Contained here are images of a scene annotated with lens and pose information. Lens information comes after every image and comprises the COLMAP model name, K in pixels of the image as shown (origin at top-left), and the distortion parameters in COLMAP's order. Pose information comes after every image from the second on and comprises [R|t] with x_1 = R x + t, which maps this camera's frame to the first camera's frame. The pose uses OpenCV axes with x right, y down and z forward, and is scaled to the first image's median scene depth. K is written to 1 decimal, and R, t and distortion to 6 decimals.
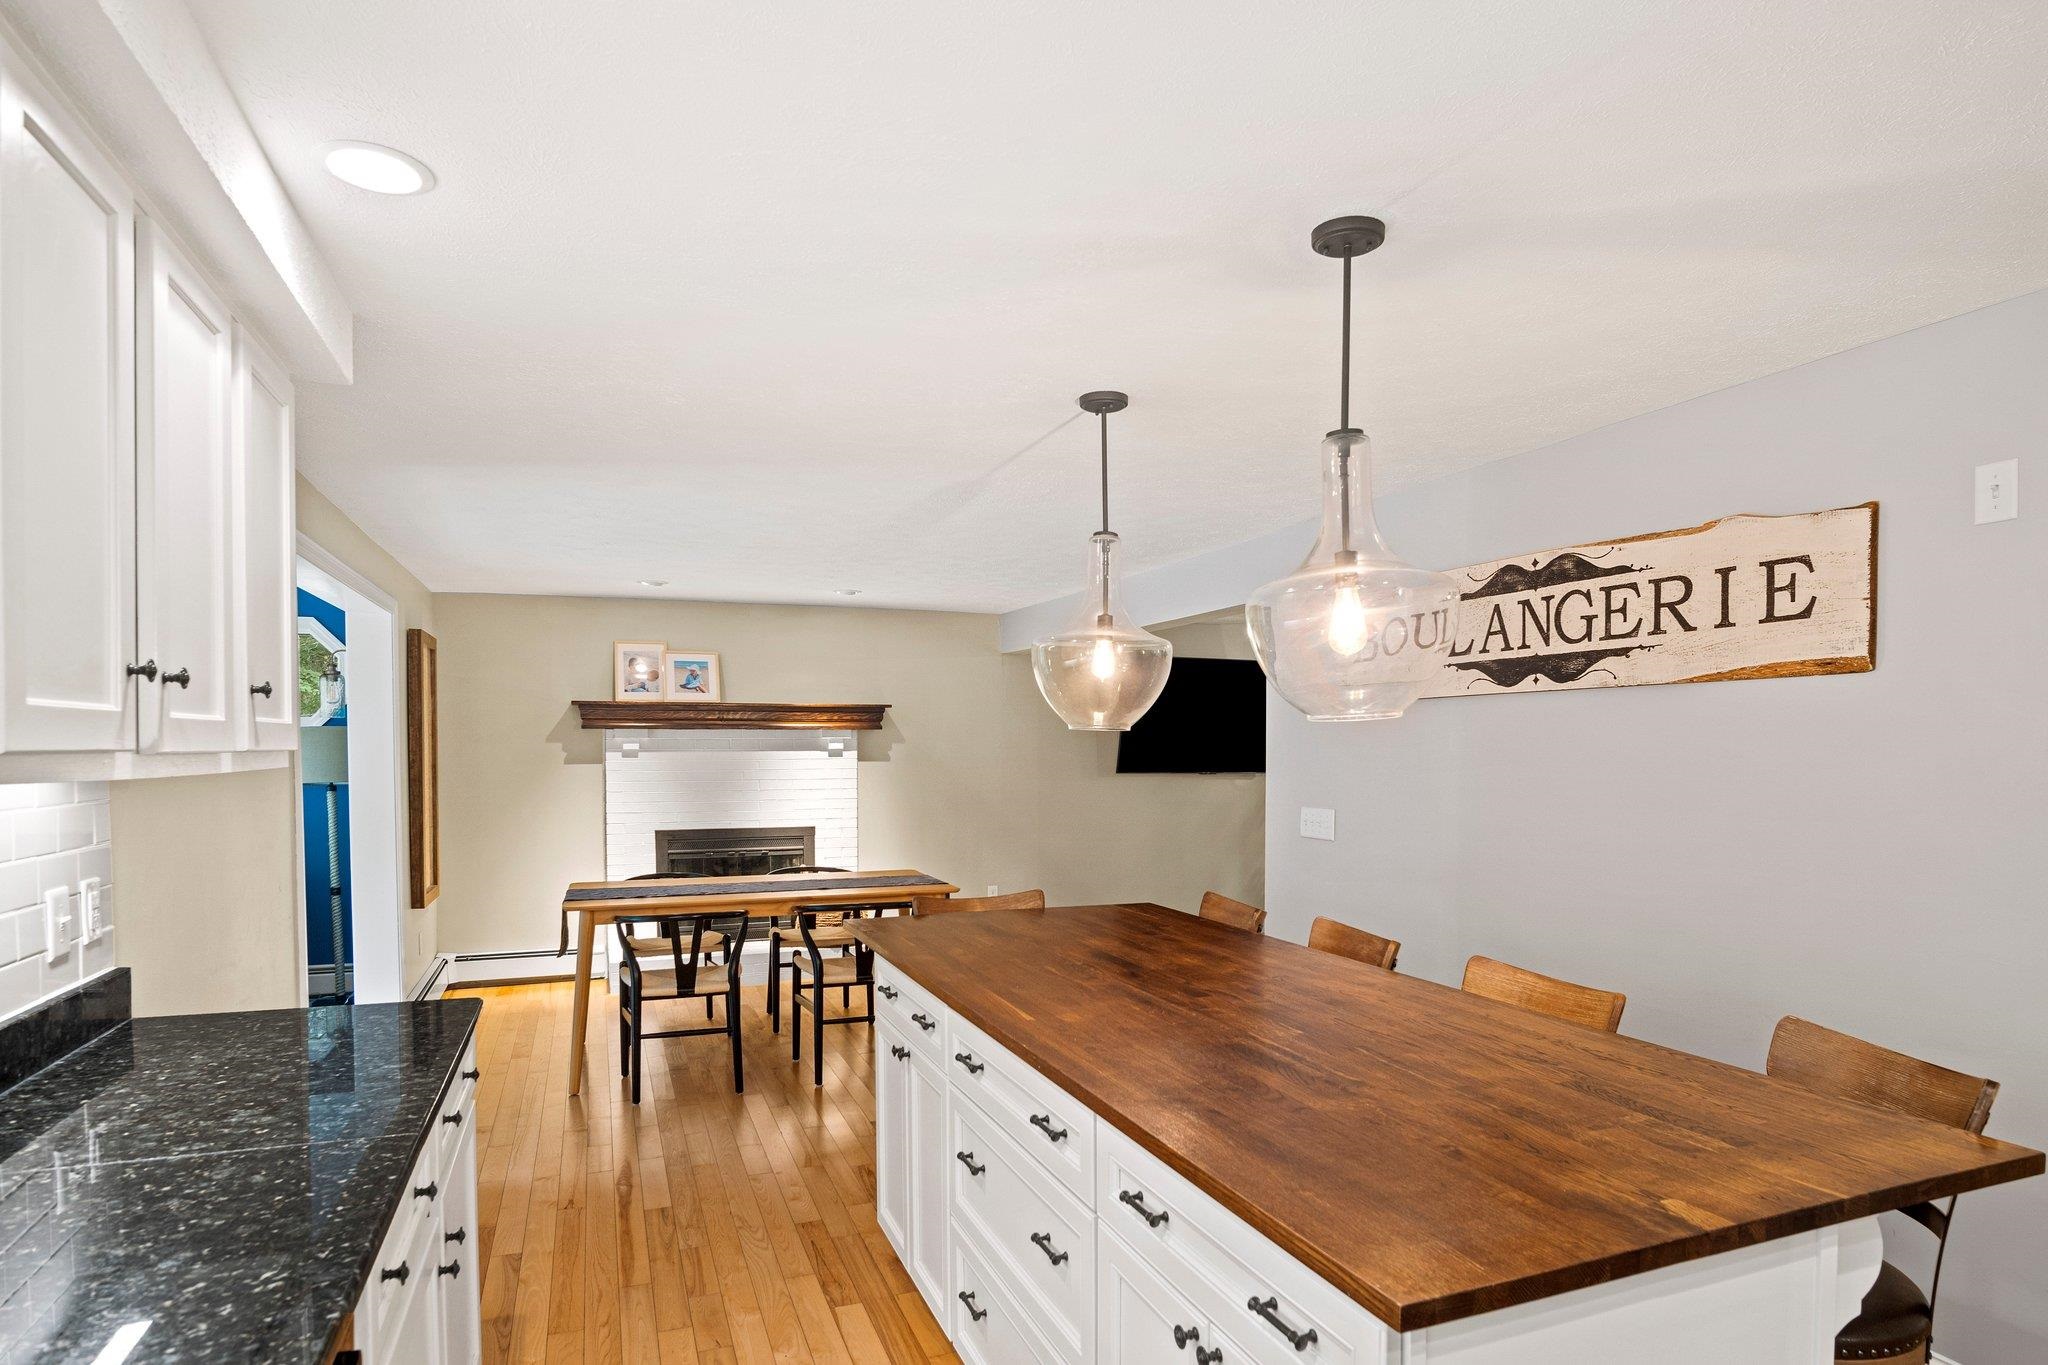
lens RADIAL K [[1121.9, 0, 1032.5], [0, 1121.9, 776.6], [0, 0, 1]] dist [-0.034655, 0.010549]
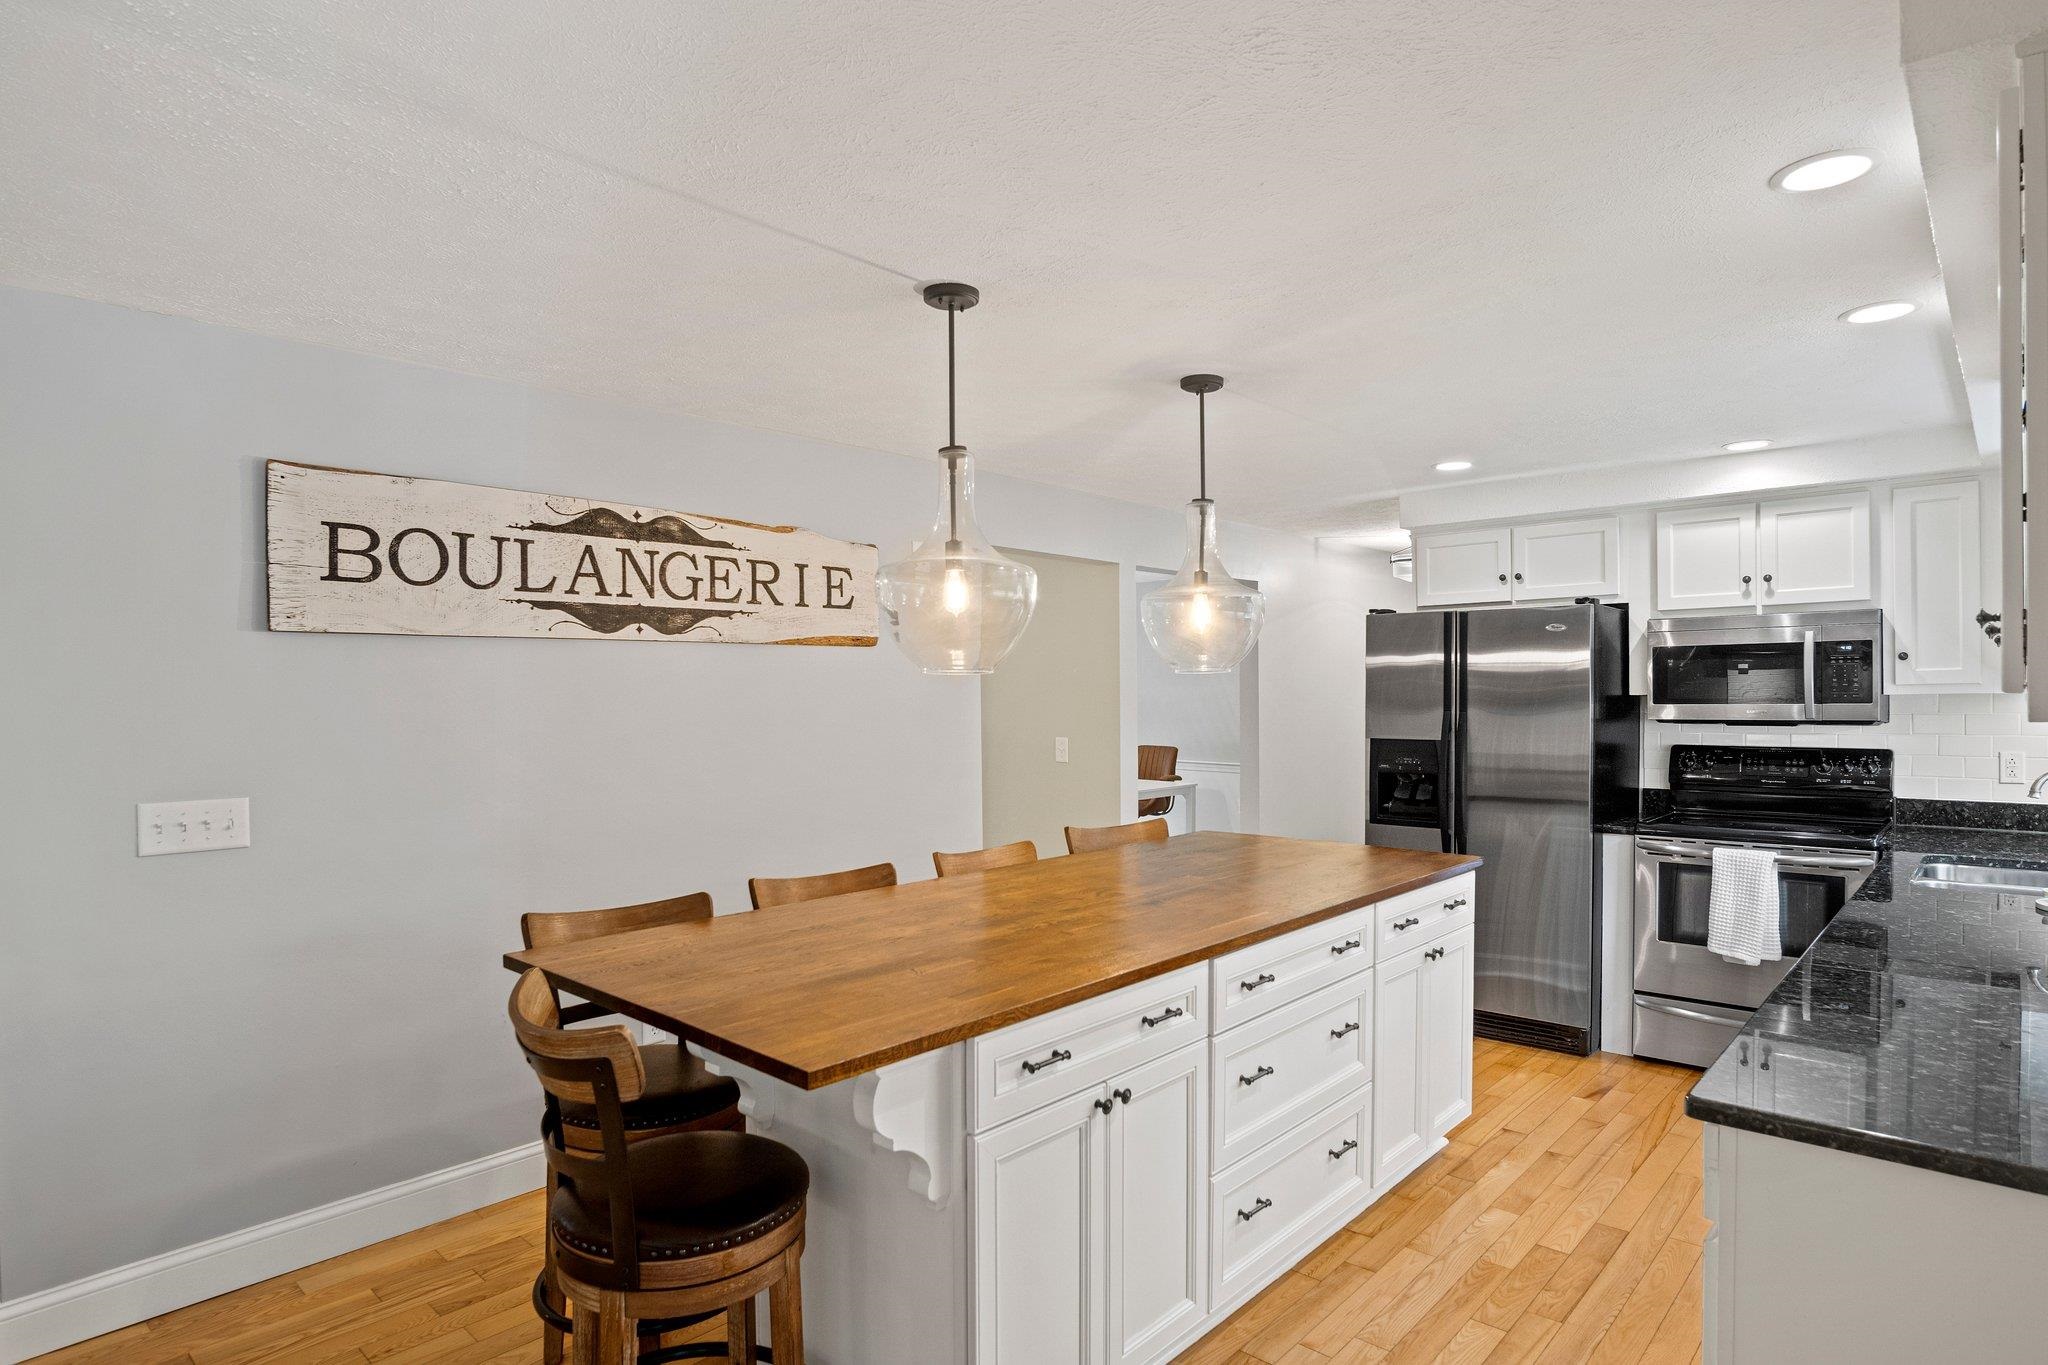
lens RADIAL K [[1103.6, 0, 1032.0], [0, 1103.6, 707.0], [0, 0, 1]] dist [-0.028648, 0.000931]
pose [[-0.442586, -0.009365, 0.896677, -0.651003], [0.033978, 0.999052, 0.027205, -0.031775], [-0.896082, 0.042508, -0.441848, 1.183758]]
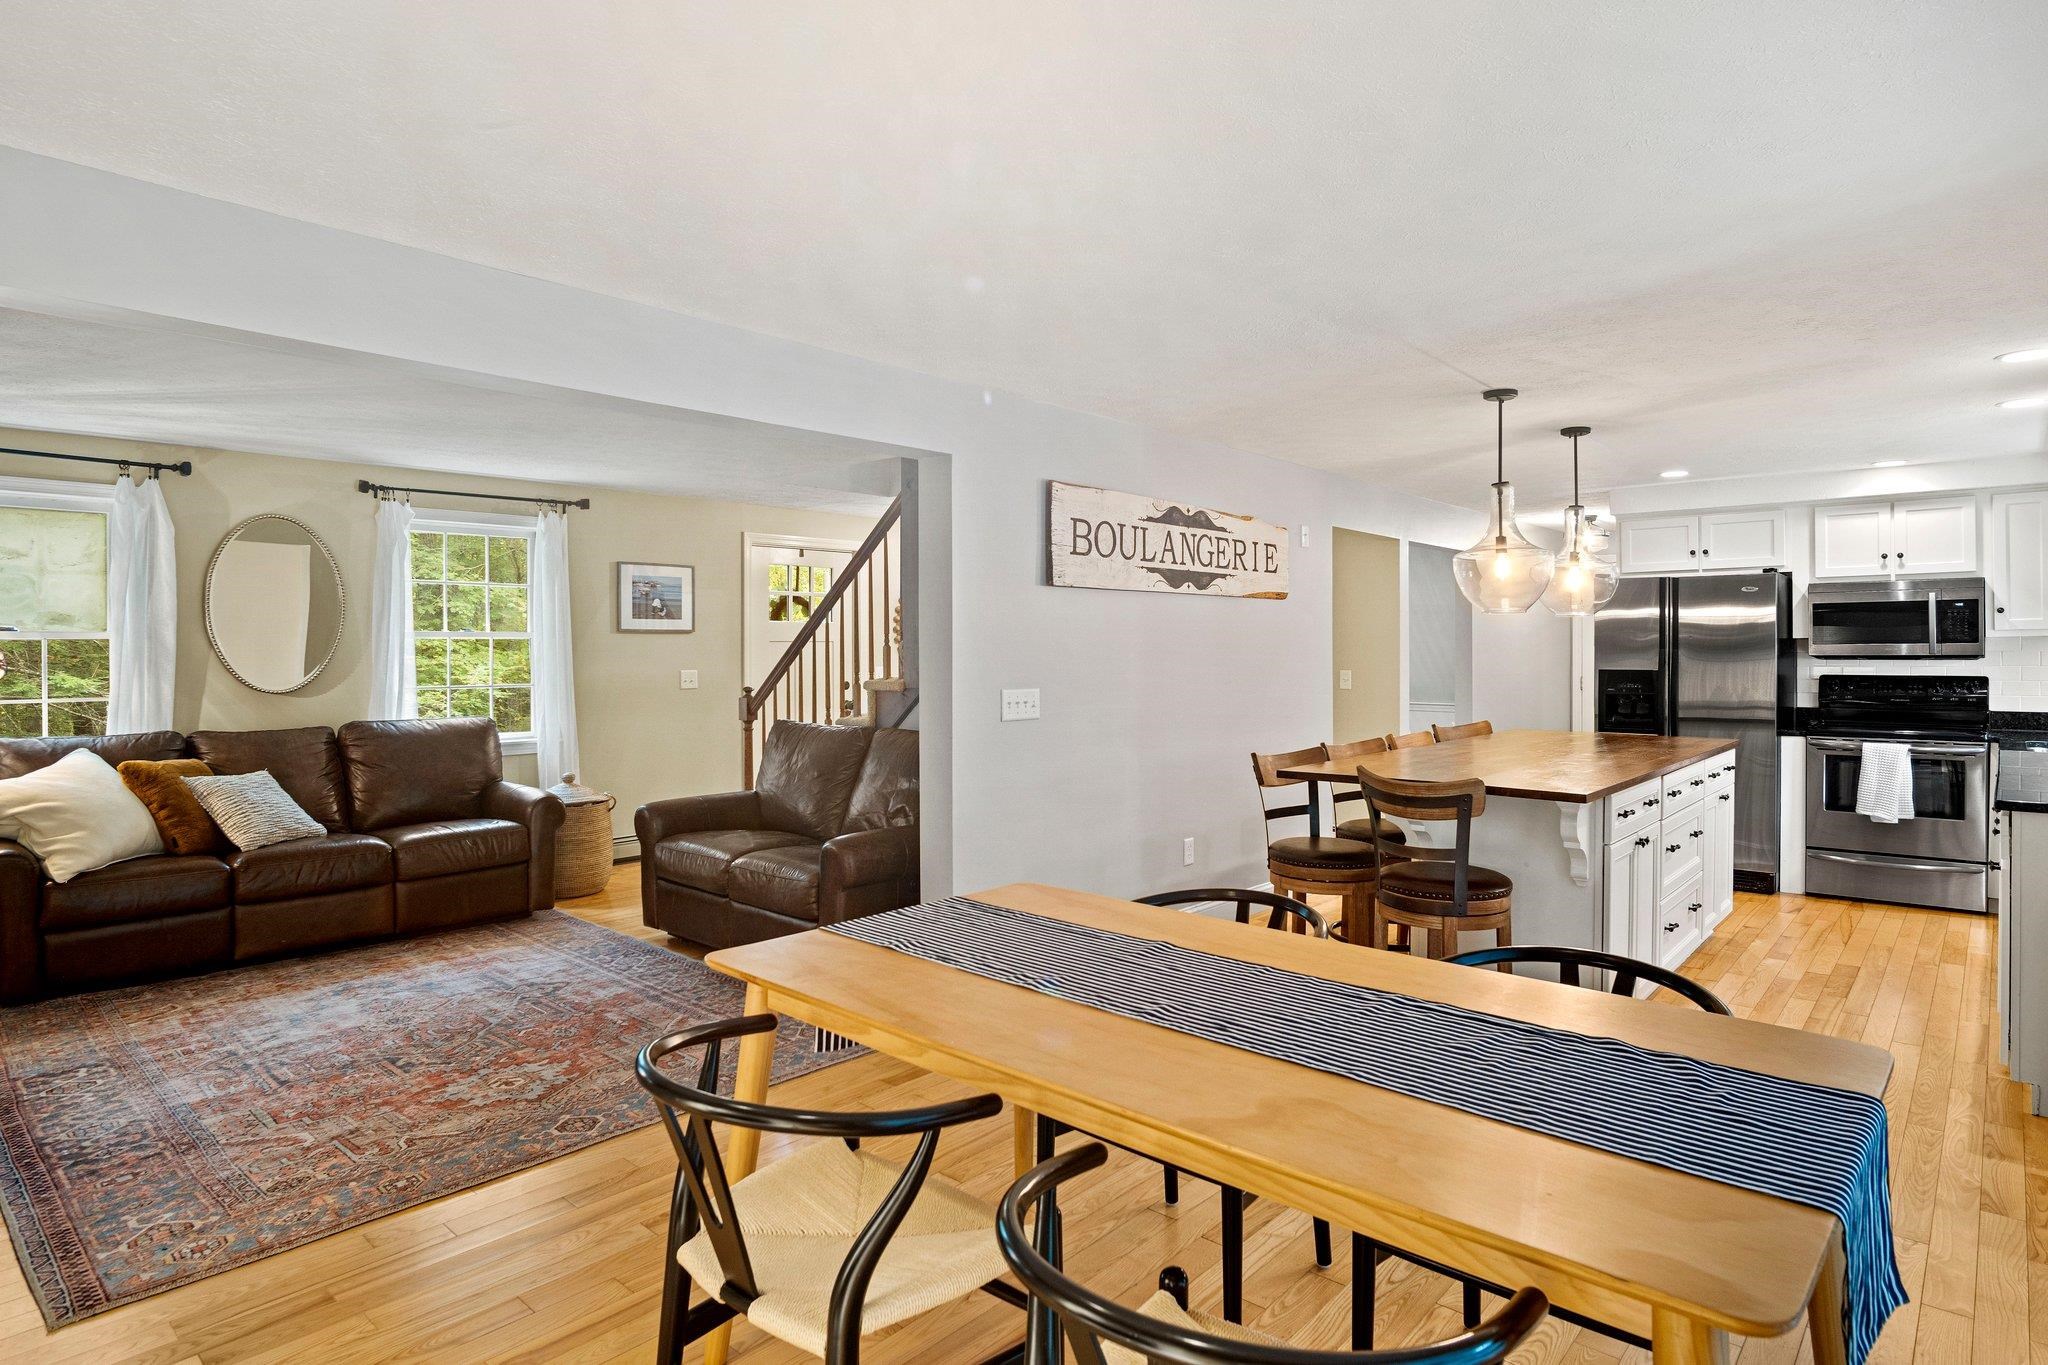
lens RADIAL K [[1109.1, 0, 1019.0], [0, 1109.1, 656.9], [0, 0, 1]] dist [-0.032633, 0.010200]
pose [[-0.448653, -0.003525, 0.893699, -0.858495], [0.028909, 0.999412, 0.018454, -0.025209], [-0.893238, 0.034115, -0.448287, 1.999147]]
